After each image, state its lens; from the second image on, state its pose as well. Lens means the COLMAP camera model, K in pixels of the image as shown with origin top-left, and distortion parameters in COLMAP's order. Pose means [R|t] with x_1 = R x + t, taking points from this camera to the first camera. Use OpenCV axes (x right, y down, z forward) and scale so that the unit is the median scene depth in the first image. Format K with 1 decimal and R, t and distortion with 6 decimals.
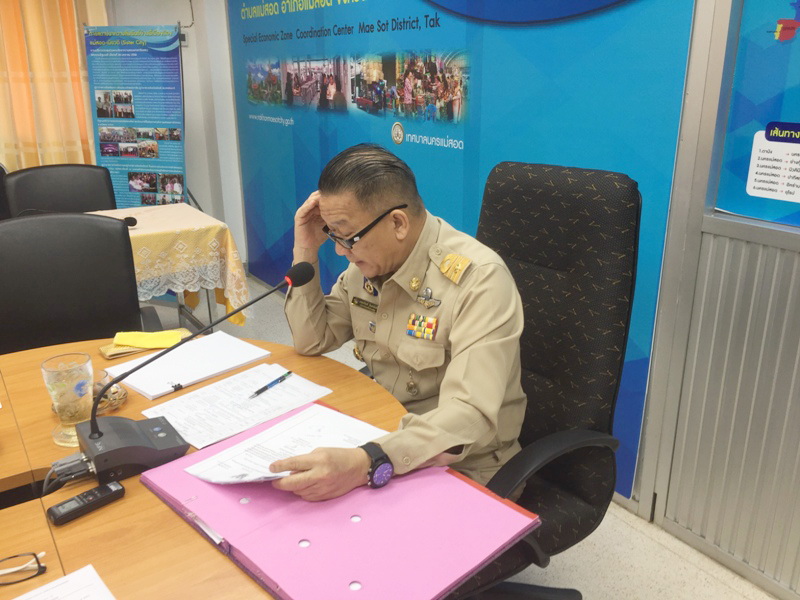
lens RADIAL K [[685.5, 0, 400.0], [0, 685.5, 300.0], [0, 0, 1]] dist [0.086715, -0.141172]
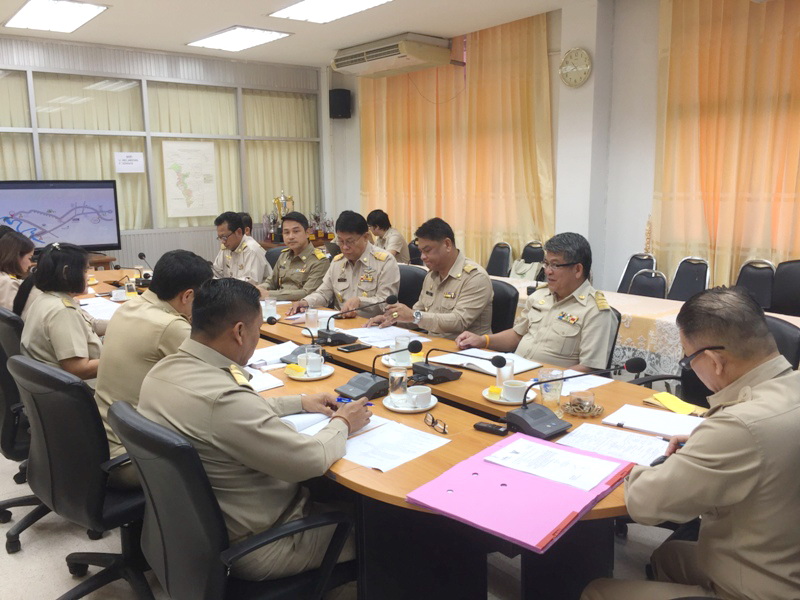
lens RADIAL K [[685.5, 0, 400.0], [0, 685.5, 300.0], [0, 0, 1]] dist [0.086715, -0.141172]
pose [[0.122634, 0.175140, -0.976876, 0.412917], [-0.309561, 0.941949, 0.130017, -0.069270], [0.942938, 0.286458, 0.169732, 0.097841]]
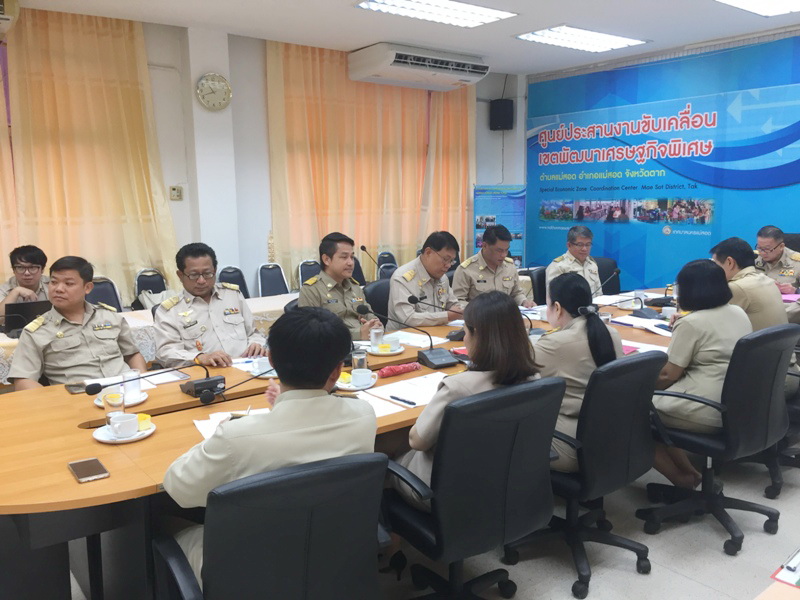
lens RADIAL K [[685.5, 0, 400.0], [0, 685.5, 300.0], [0, 0, 1]] dist [0.086715, -0.141172]
pose [[0.993183, -0.022382, 0.114392, -1.090398], [0.041685, 0.984690, -0.169259, 0.321365], [-0.108853, 0.172874, 0.978910, -1.063833]]
